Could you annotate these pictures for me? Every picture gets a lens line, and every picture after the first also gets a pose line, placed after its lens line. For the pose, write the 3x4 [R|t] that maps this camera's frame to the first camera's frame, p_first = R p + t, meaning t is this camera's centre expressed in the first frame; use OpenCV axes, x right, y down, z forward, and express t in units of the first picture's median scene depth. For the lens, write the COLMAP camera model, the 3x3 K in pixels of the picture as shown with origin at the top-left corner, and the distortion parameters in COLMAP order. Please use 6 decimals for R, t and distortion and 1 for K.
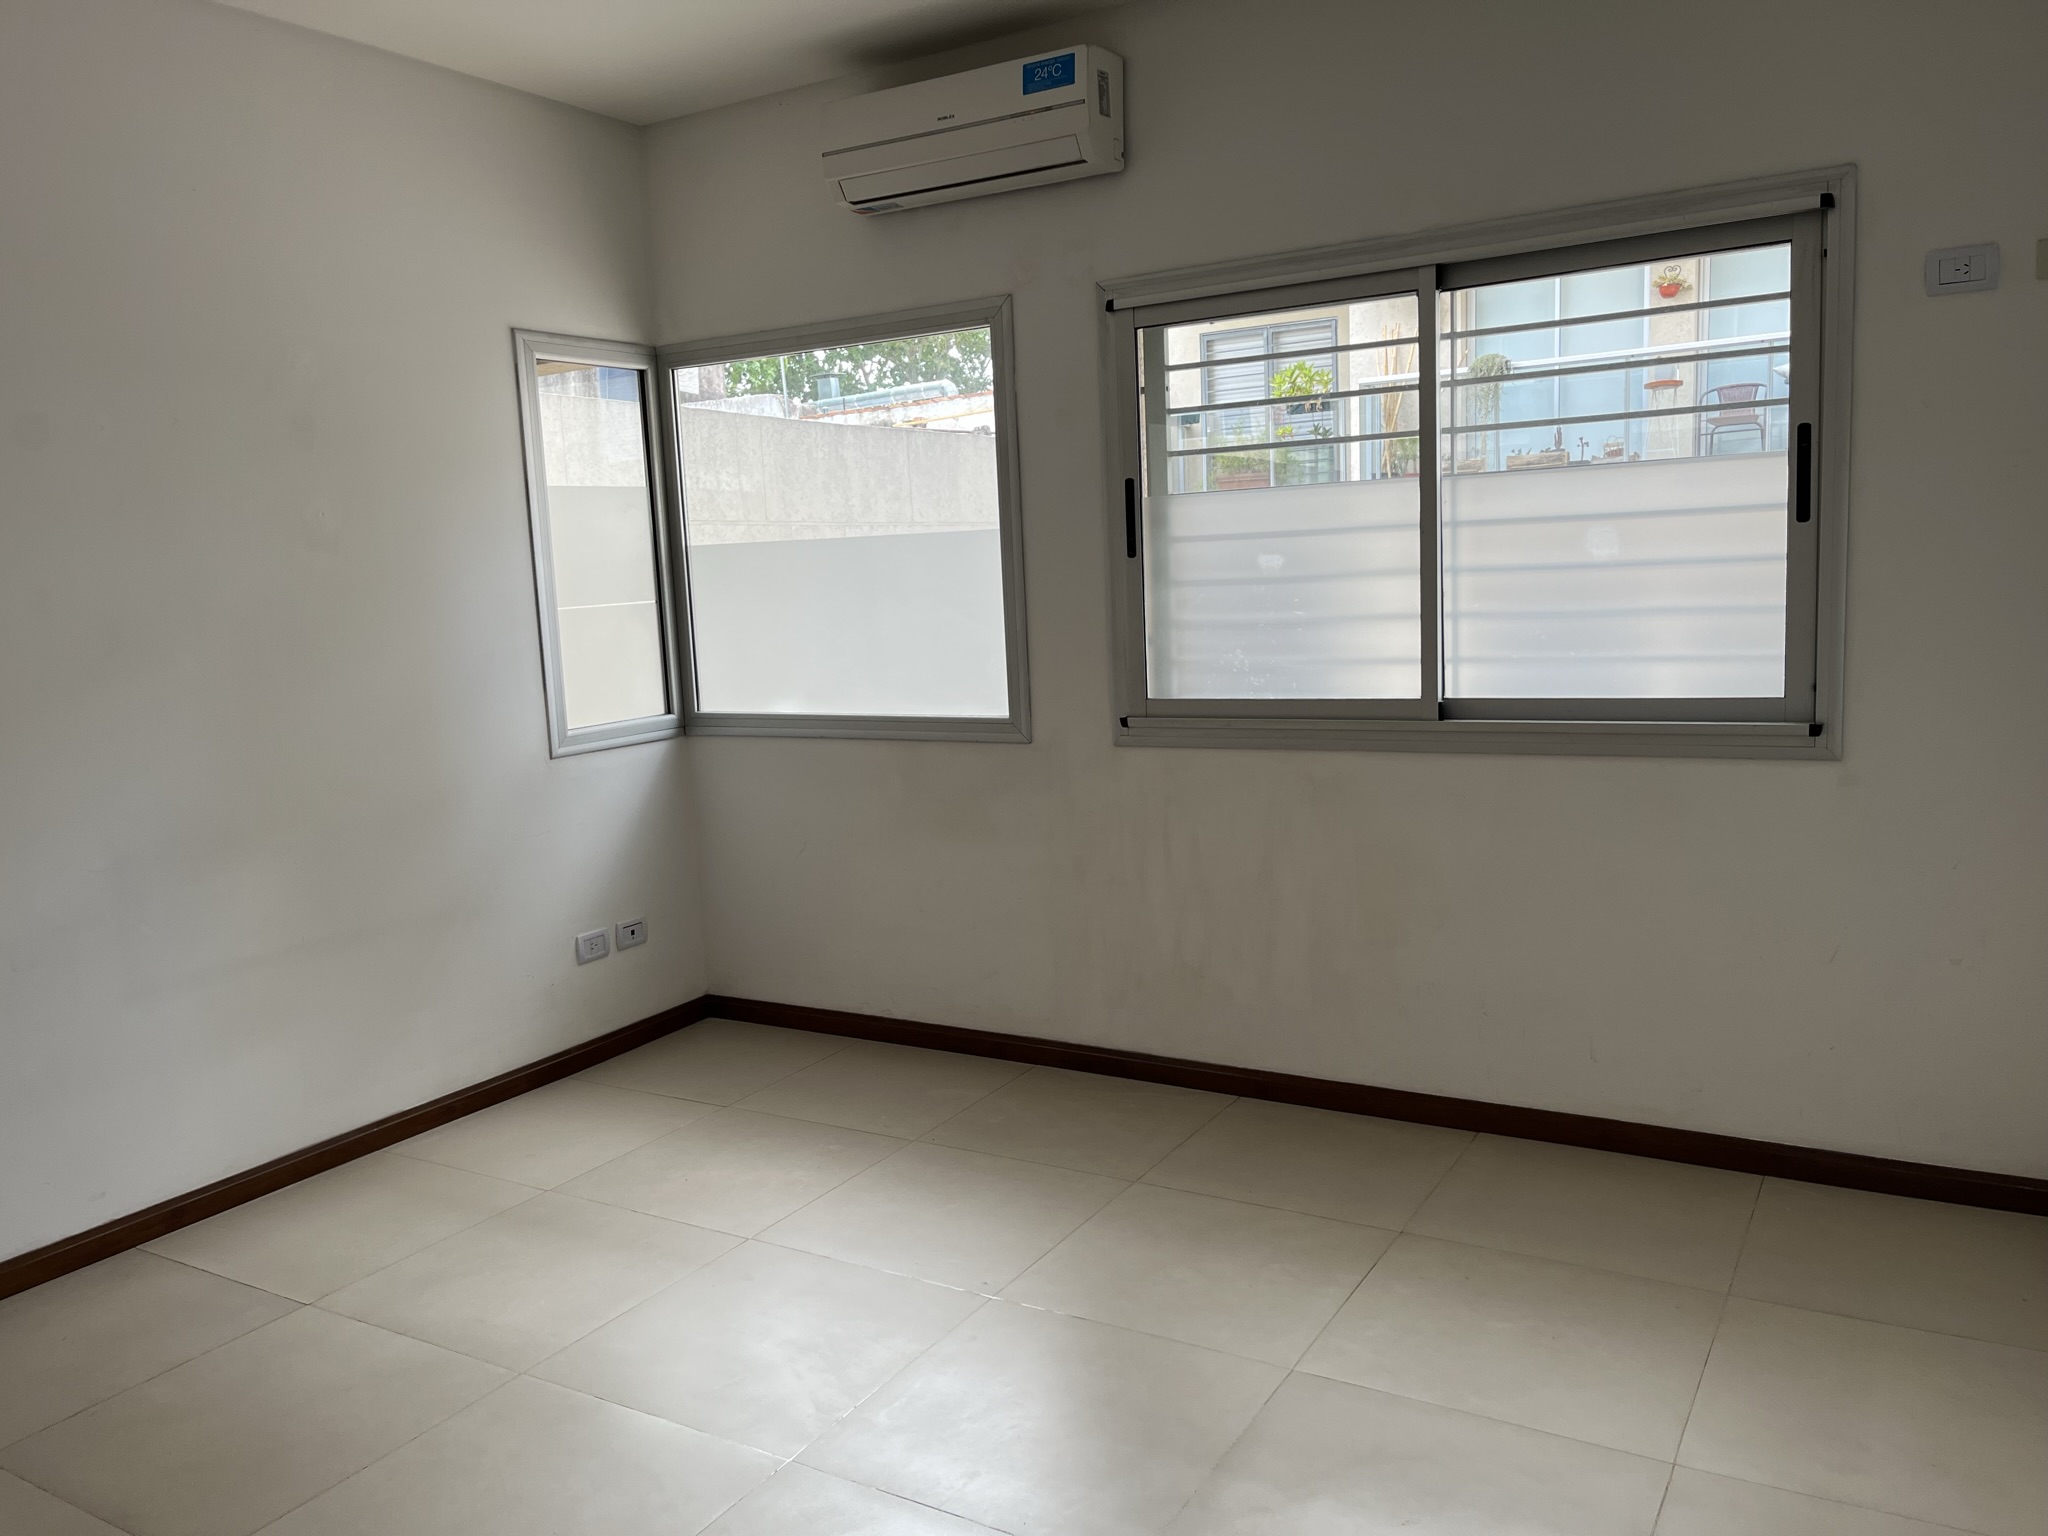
lens RADIAL K [[1569.7, 0, 1024.0], [0, 1569.7, 768.0], [0, 0, 1]] dist [0.039491, -0.061712]
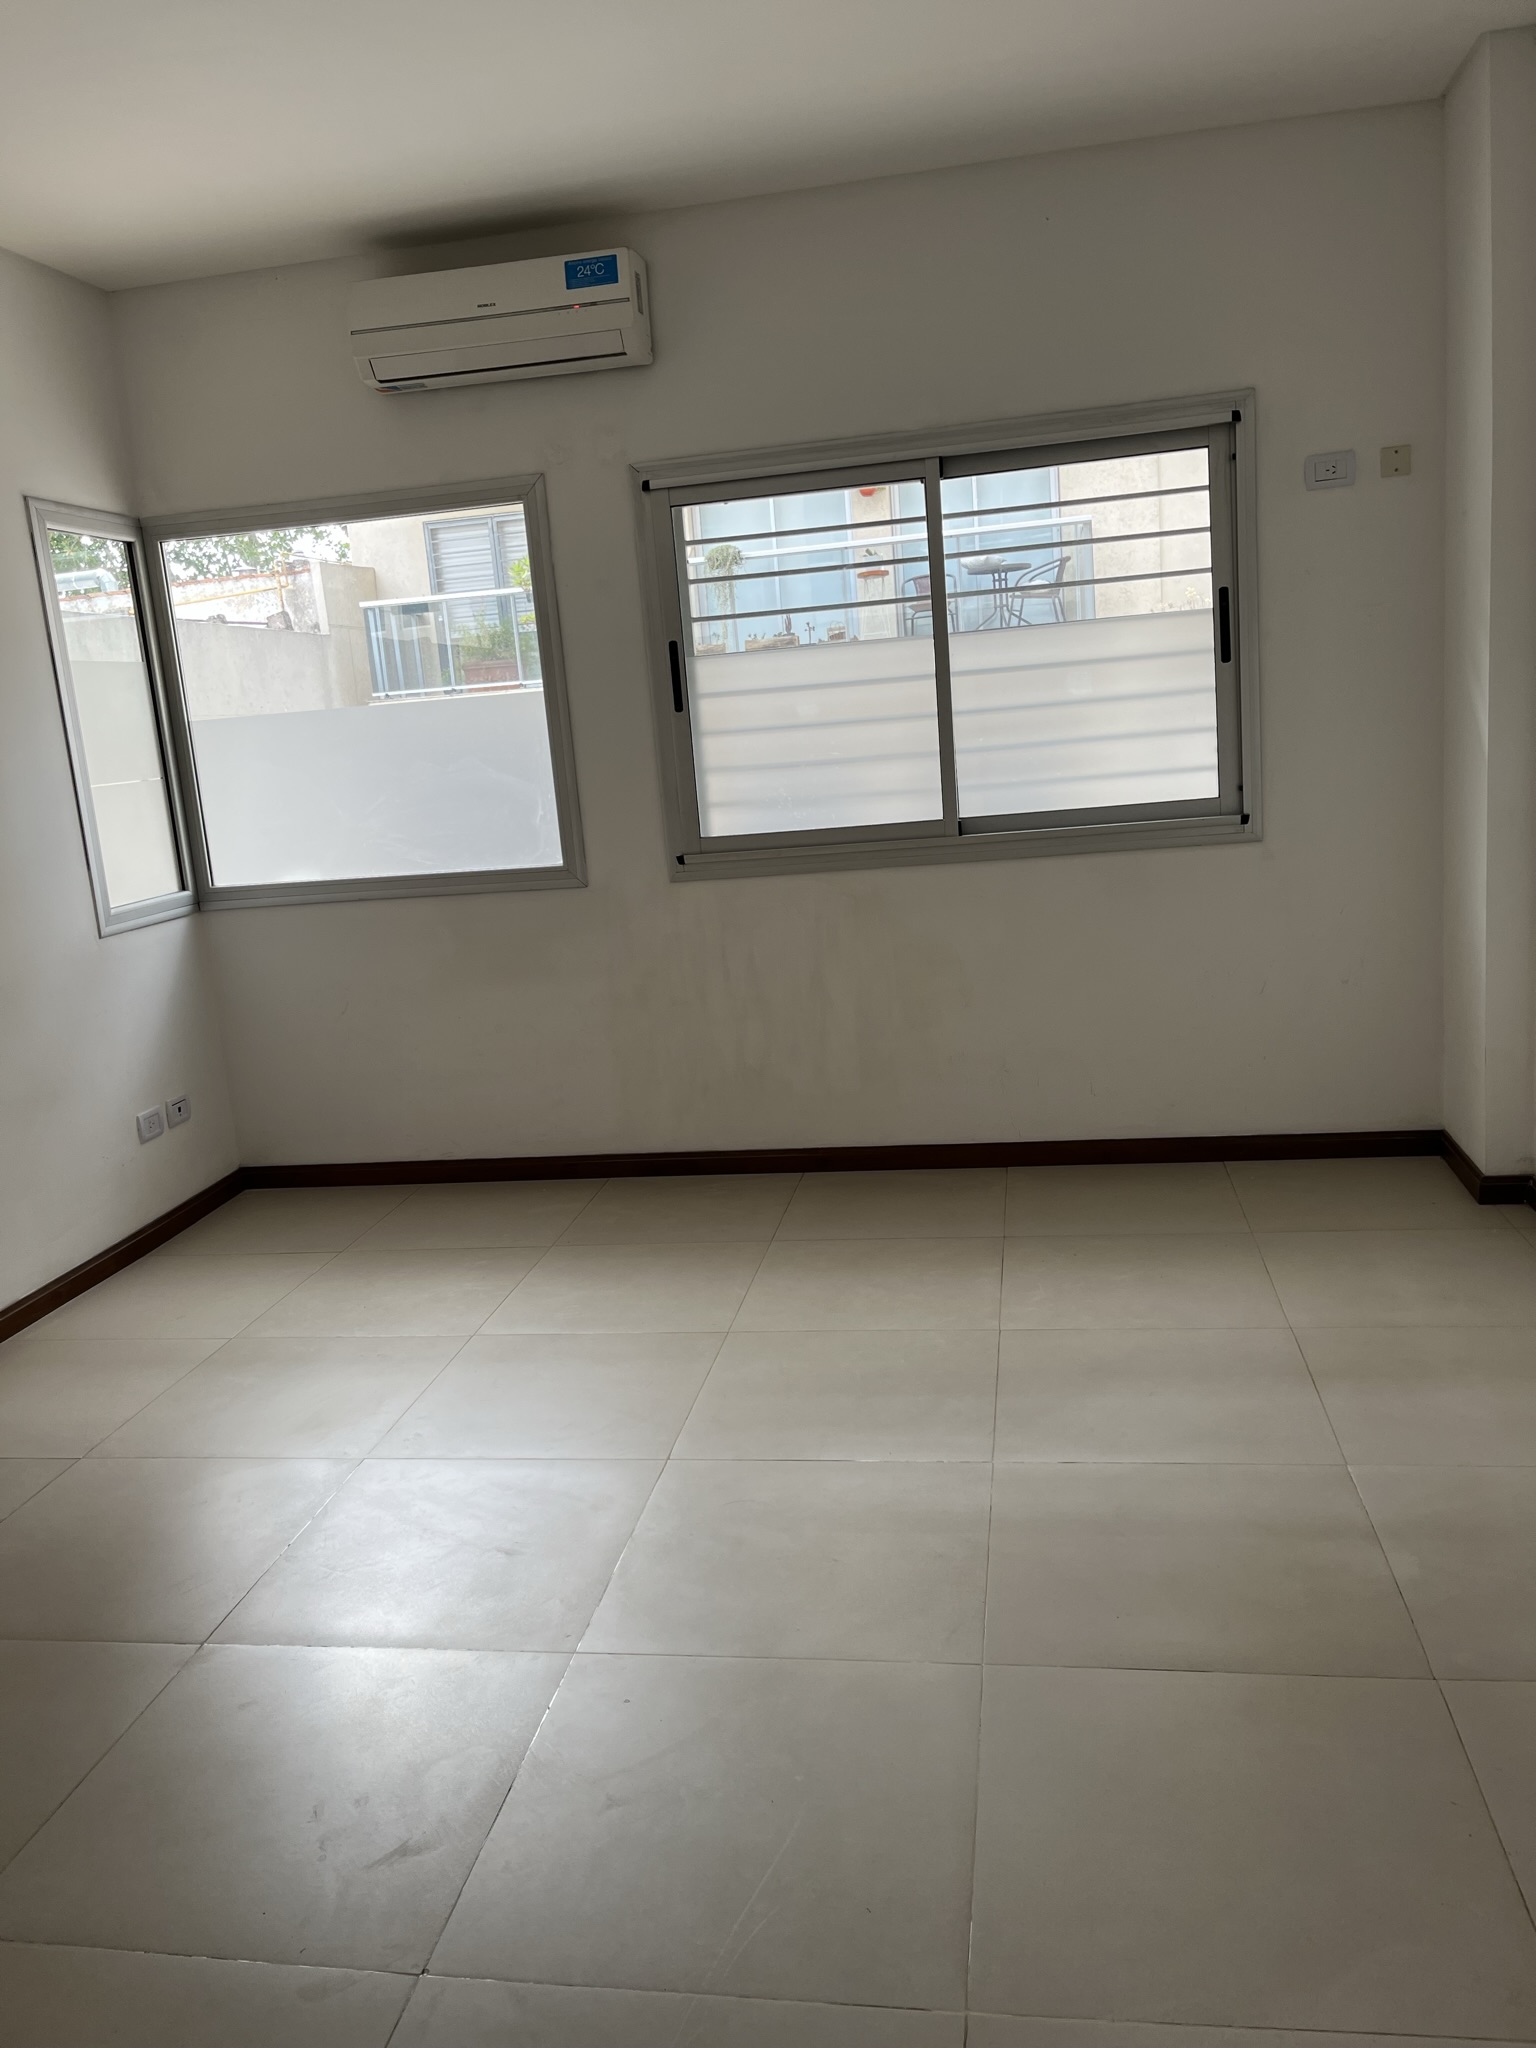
lens RADIAL K [[1569.7, 0, 768.0], [0, 1569.7, 1024.0], [0, 0, 1]] dist [0.039491, -0.061712]
pose [[0.930967, -0.098412, 0.351589, -0.284616], [0.085625, 0.994981, 0.051775, 0.035129], [-0.354920, -0.018096, 0.934722, -0.081438]]
